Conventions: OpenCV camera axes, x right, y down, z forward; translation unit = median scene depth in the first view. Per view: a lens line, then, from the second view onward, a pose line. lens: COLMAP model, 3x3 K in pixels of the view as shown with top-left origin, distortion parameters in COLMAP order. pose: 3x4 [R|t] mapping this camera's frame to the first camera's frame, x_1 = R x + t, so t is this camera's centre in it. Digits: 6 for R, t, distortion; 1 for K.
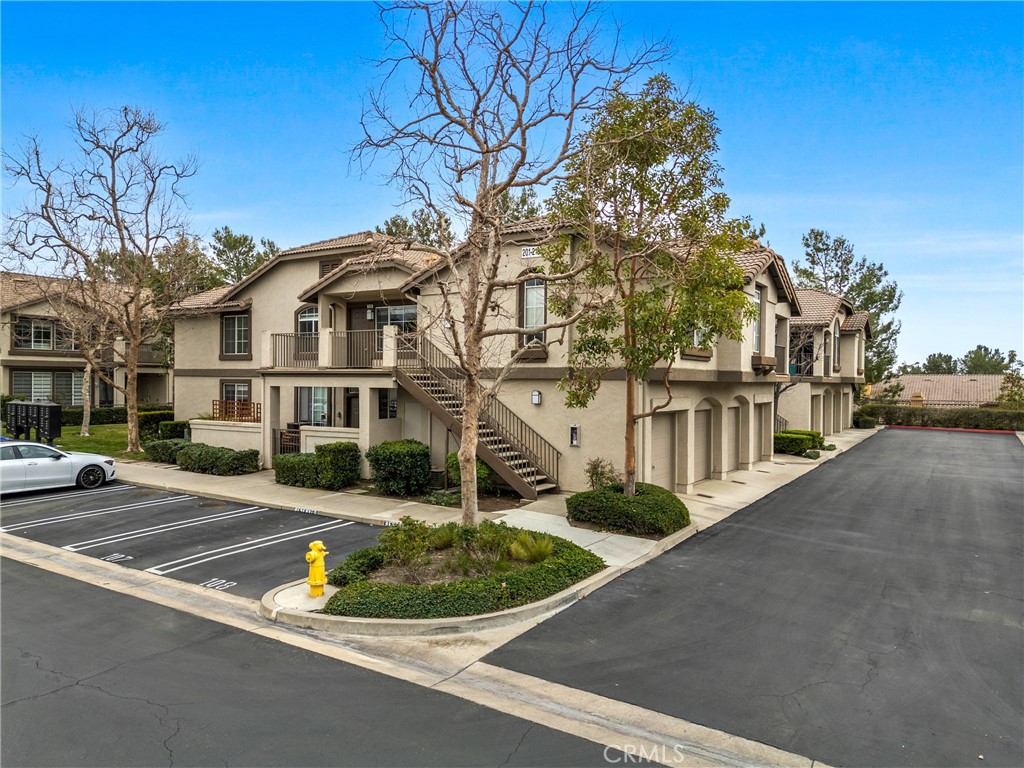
lens RADIAL K [[716.5, 0, 512.0], [0, 716.5, 384.0], [0, 0, 1]] dist [0.043506, -0.003914]
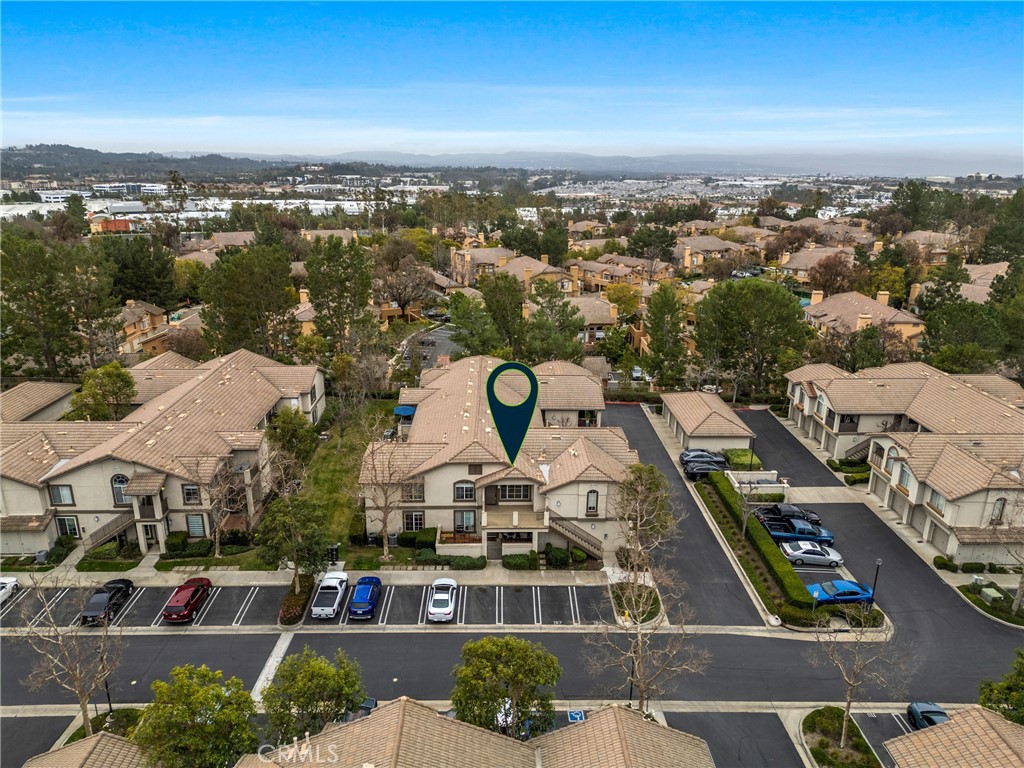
lens RADIAL K [[693.6, 0, 512.0], [0, 693.6, 384.0], [0, 0, 1]] dist [0.003014, 0.000223]
pose [[0.837298, -0.175092, 0.517952, -1.376319], [0.007931, 0.951125, 0.308704, -1.205817], [-0.546689, -0.254369, 0.797764, -0.867372]]
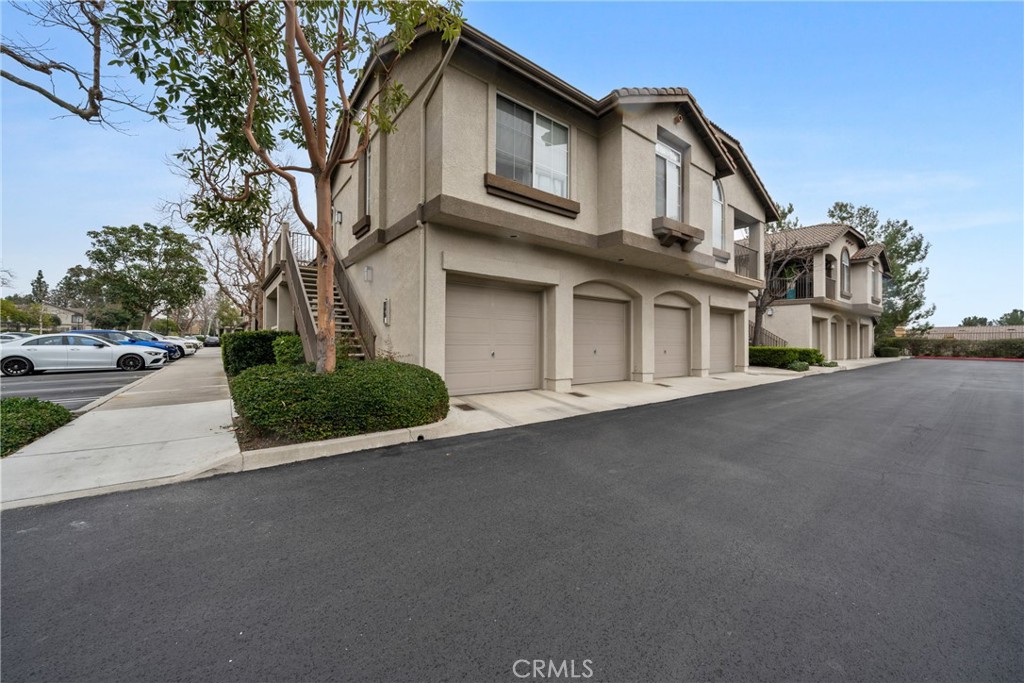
lens RADIAL K [[385.3, 0, 512.0], [0, 385.3, 341.5], [0, 0, 1]] dist [-0.008808, 0.000200]
pose [[0.938758, -0.008703, -0.344466, 0.287122], [0.002526, 0.999828, -0.018378, 0.087112], [0.344567, 0.016383, 0.938619, 0.483704]]
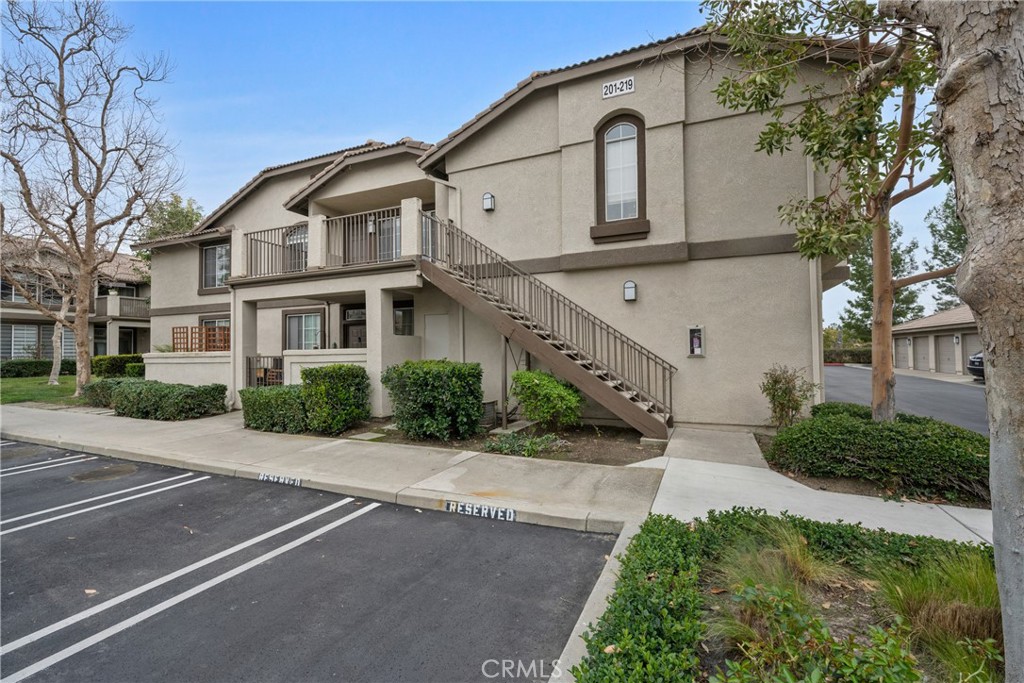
lens RADIAL K [[454.6, 0, 512.0], [0, 454.6, 341.5], [0, 0, 1]] dist [-0.001379, 0.000326]
pose [[0.989155, -0.017914, 0.145777, -0.115051], [0.021951, 0.999417, -0.026132, 0.060866], [-0.145224, 0.029048, 0.988972, 0.450453]]
